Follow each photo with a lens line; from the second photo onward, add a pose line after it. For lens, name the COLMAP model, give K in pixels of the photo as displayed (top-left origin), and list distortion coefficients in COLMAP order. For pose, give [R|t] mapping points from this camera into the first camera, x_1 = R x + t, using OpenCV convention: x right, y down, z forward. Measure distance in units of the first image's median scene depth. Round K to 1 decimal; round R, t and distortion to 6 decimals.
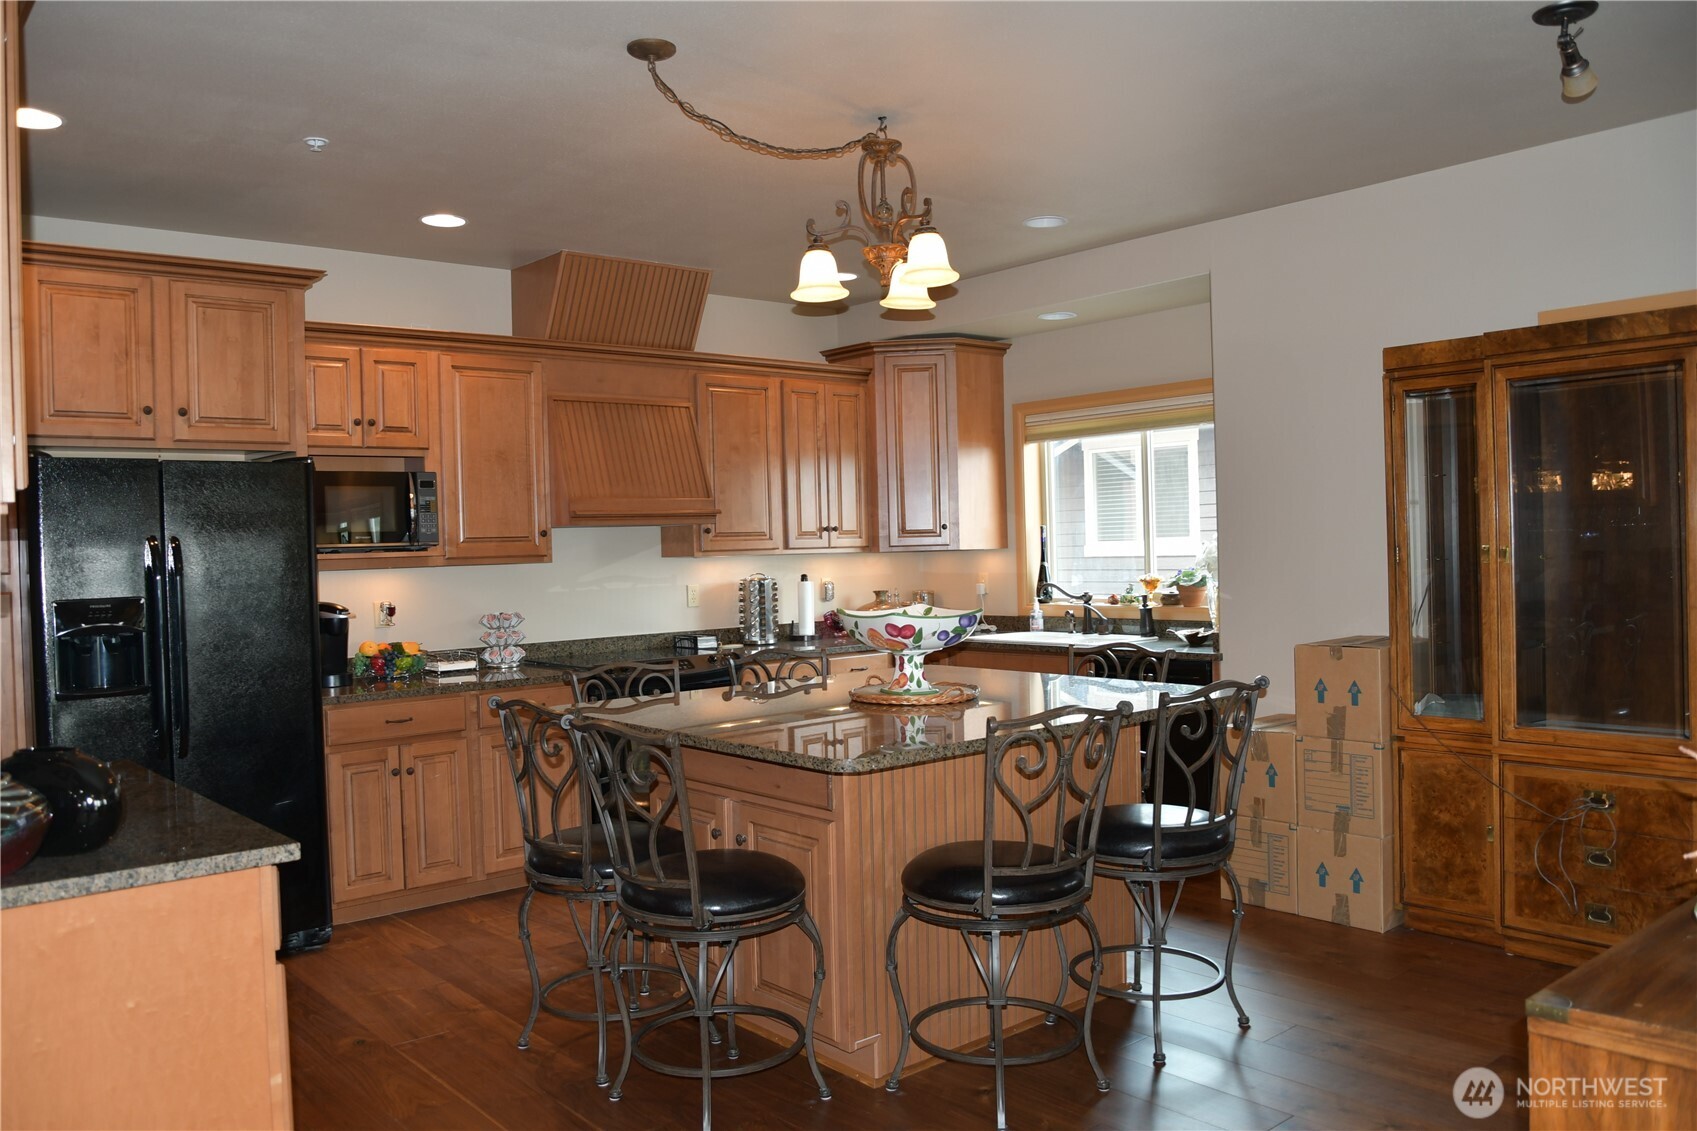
lens RADIAL K [[1298.3, 0, 849.8], [0, 1298.3, 561.1], [0, 0, 1]] dist [-0.054463, 0.009269]
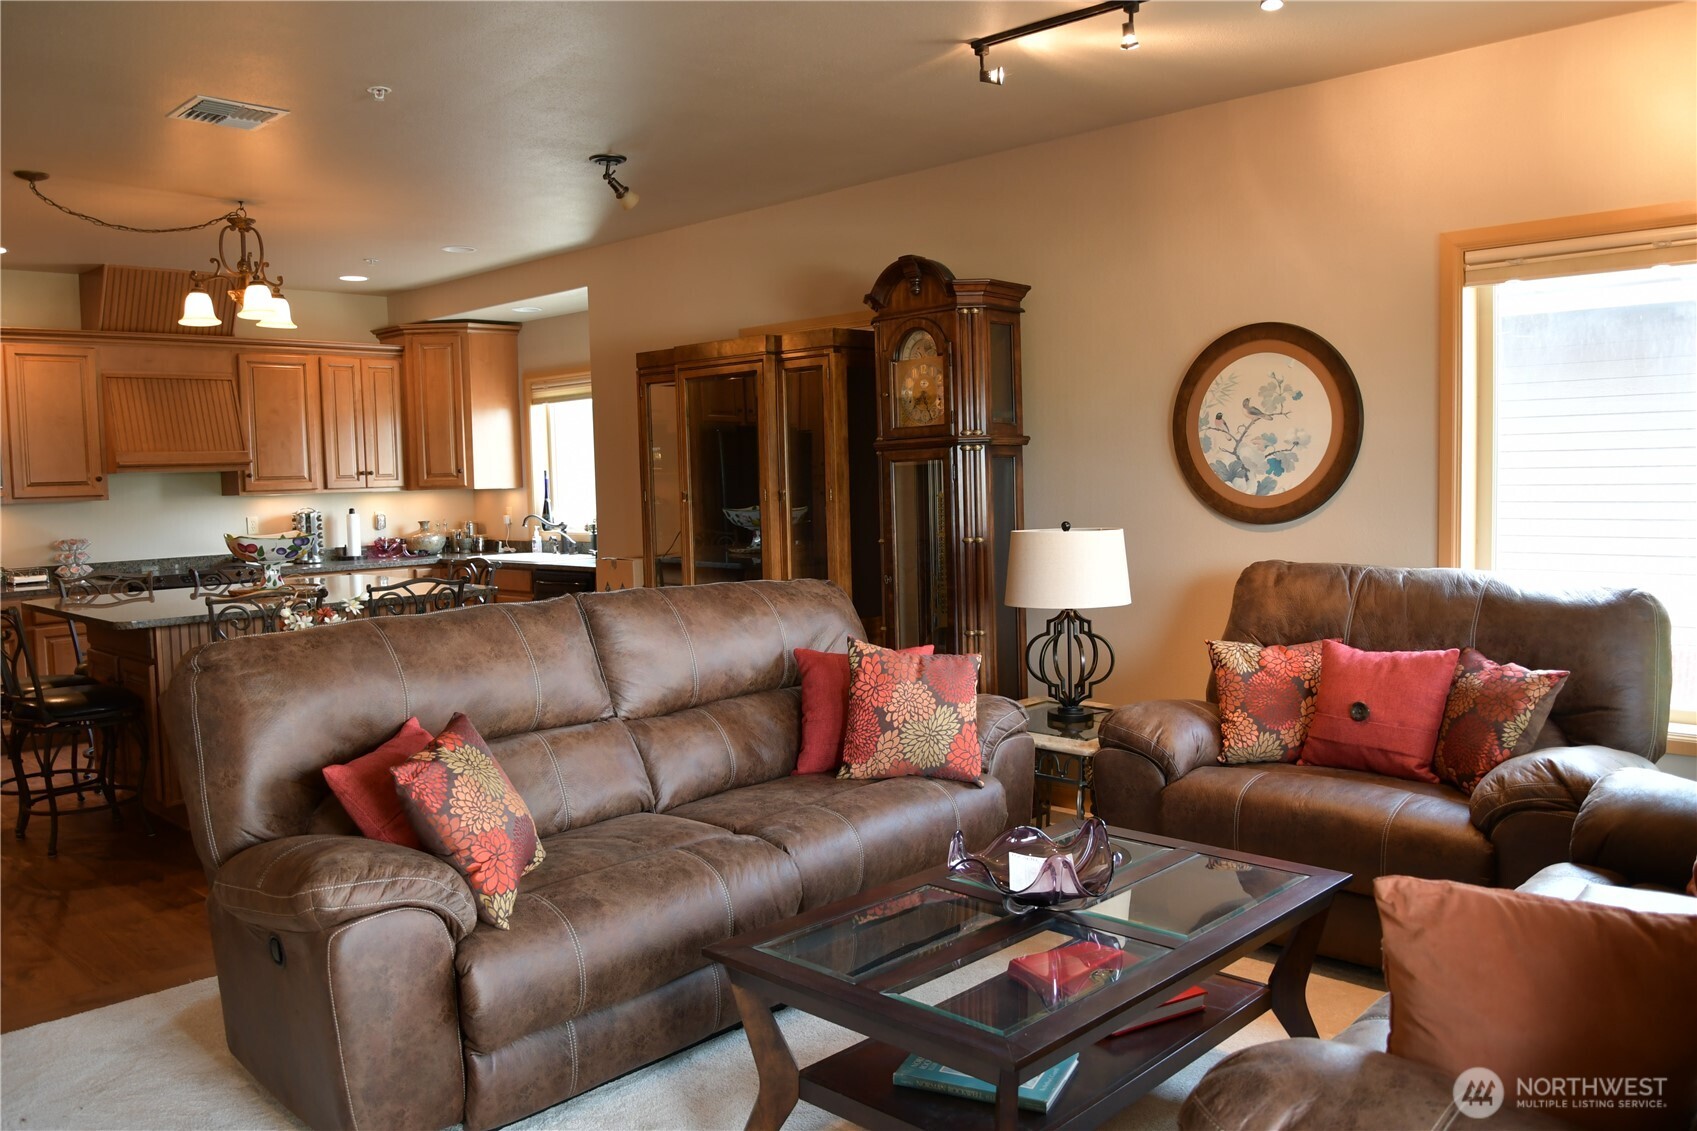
lens RADIAL K [[1298.3, 0, 846.7], [0, 1298.3, 568.3], [0, 0, 1]] dist [-0.054463, 0.009269]
pose [[0.994697, -0.005116, 0.102719, 0.348407], [-0.000940, 0.998268, 0.058821, -0.006655], [-0.102842, -0.058606, 0.992970, -0.339478]]
